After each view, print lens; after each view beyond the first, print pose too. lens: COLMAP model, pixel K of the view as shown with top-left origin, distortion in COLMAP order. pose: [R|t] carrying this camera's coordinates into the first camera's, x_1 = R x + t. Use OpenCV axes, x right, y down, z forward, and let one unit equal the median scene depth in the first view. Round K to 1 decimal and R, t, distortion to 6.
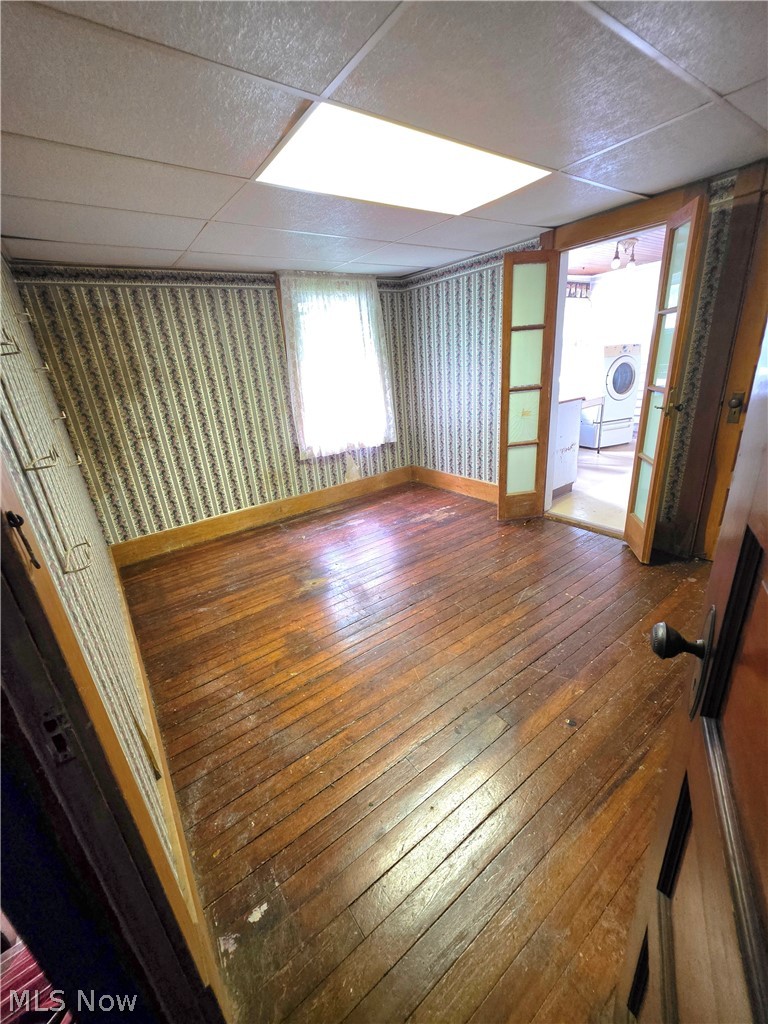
lens RADIAL K [[409.9, 0, 382.0], [0, 409.9, 510.6], [0, 0, 1]] dist [-0.002069, 0.000307]
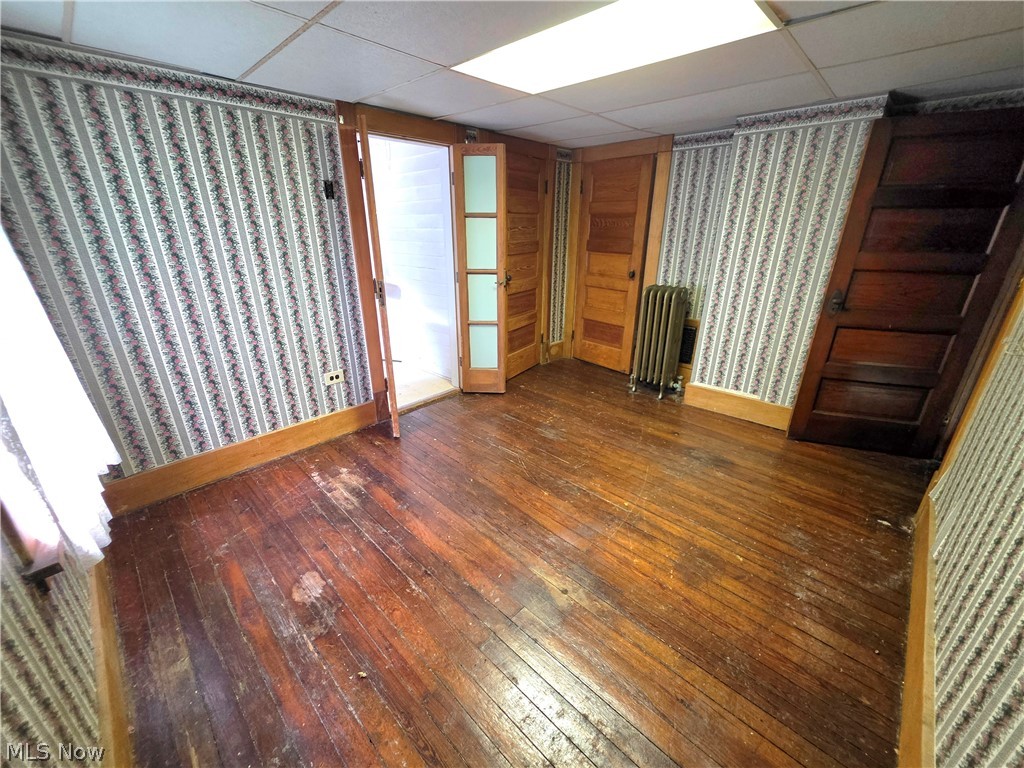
lens RADIAL K [[409.9, 0, 514.7], [0, 409.9, 383.1], [0, 0, 1]] dist [-0.002069, 0.000307]
pose [[-0.176003, -0.280773, 0.943499, -0.497278], [0.354111, 0.876241, 0.326814, -0.251461], [-0.918493, 0.391623, -0.054797, 0.748651]]
